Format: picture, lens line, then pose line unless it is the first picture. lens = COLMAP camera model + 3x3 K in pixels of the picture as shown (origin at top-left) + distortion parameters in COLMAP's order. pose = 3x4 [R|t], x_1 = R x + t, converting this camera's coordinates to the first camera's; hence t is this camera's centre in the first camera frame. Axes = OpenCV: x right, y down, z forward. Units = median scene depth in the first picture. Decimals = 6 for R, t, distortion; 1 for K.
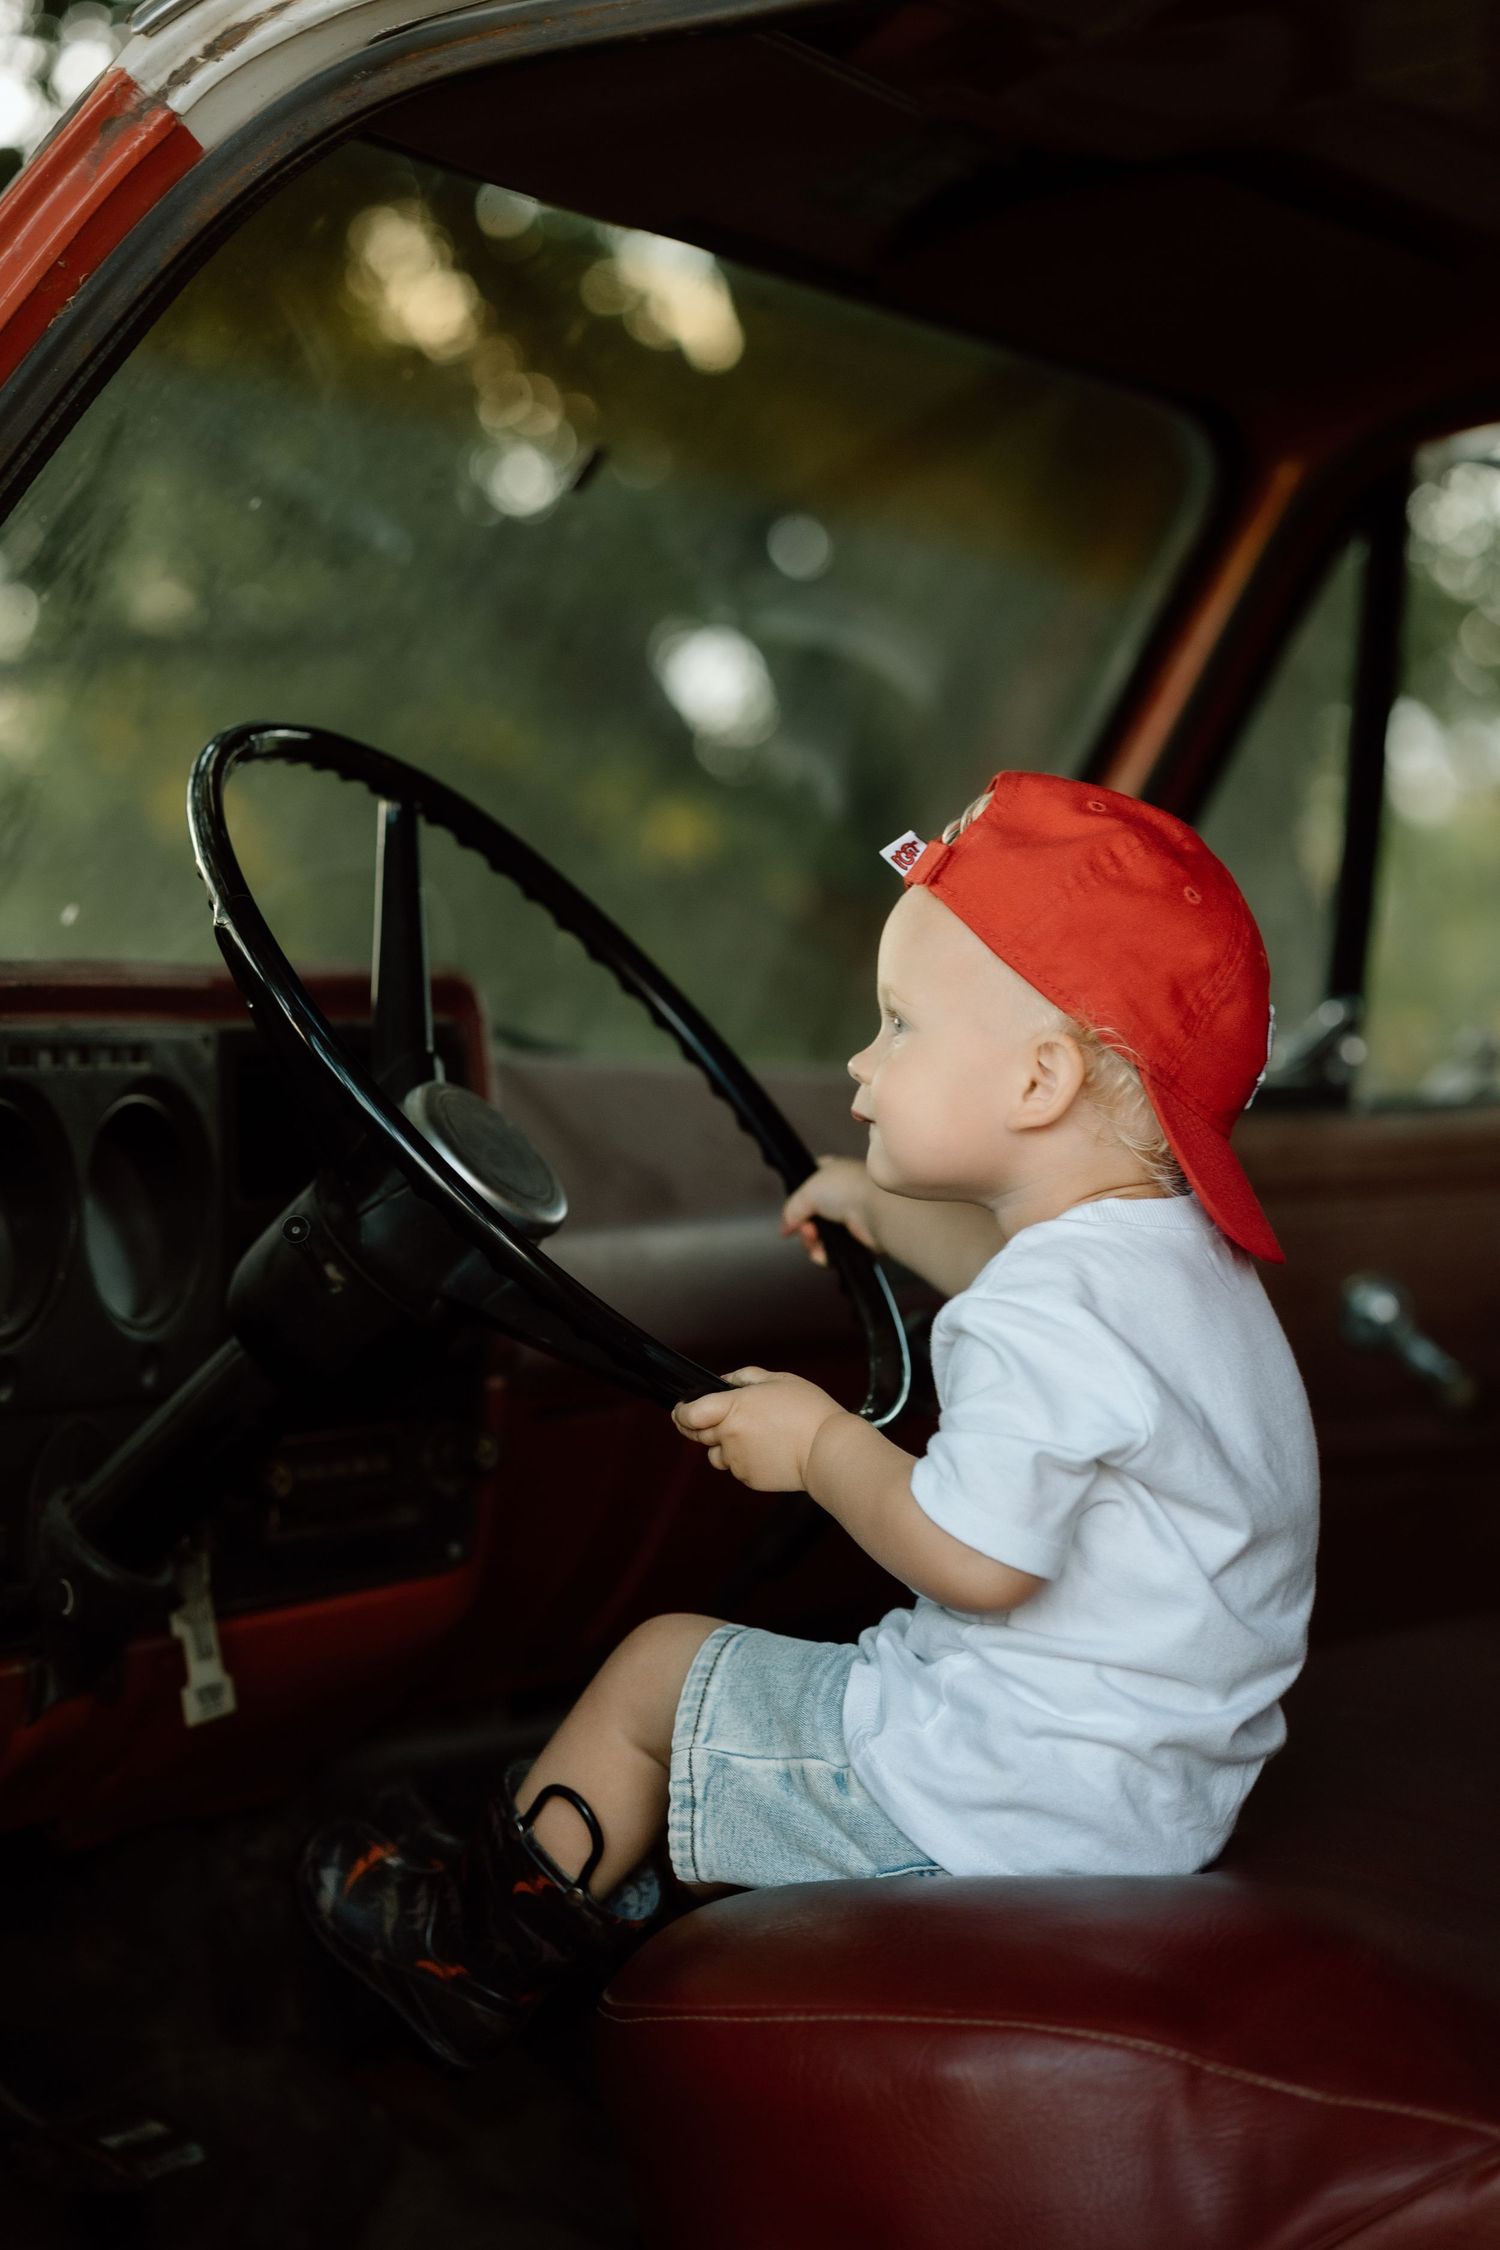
lens RADIAL K [[5665.0, 0, 737.5], [0, 5665.0, 1140.2], [0, 0, 1]] dist [0.160545, 0.000000]
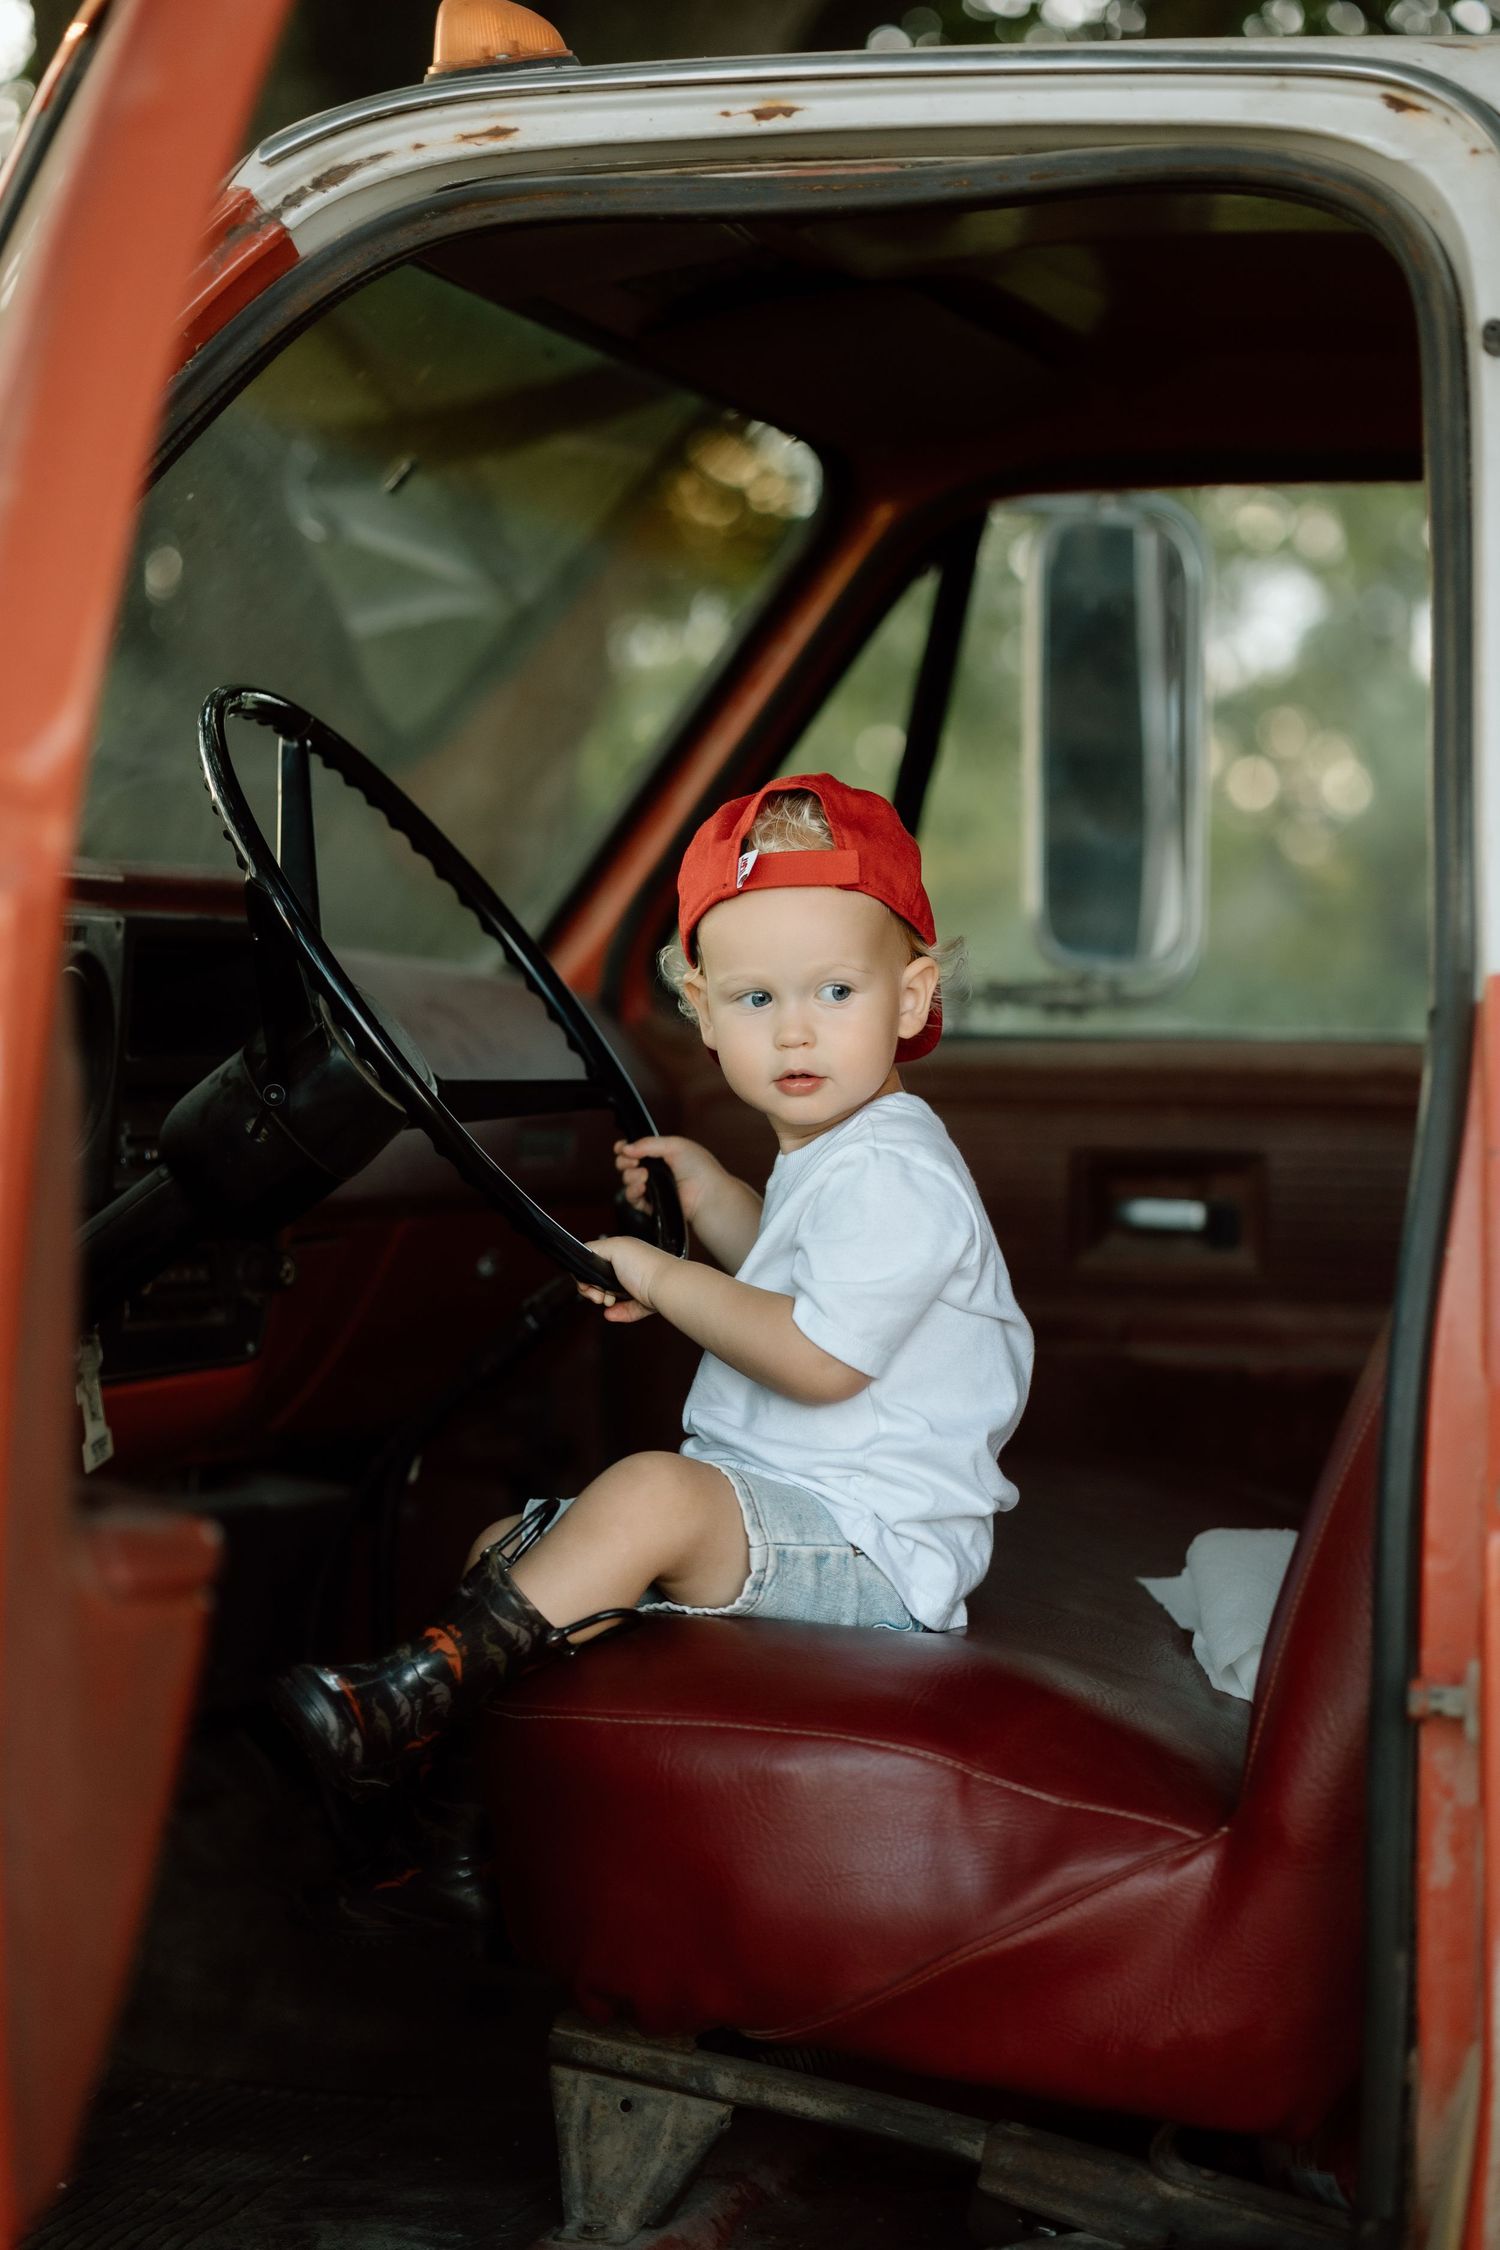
lens RADIAL K [[5665.0, 0, 746.8], [0, 5665.0, 1121.6], [0, 0, 1]] dist [0.160545, 0.000000]
pose [[0.980112, 0.081862, 0.180772, -0.191564], [-0.086622, 0.996068, 0.018585, -0.010449], [-0.178540, -0.033874, 0.983349, -0.263707]]
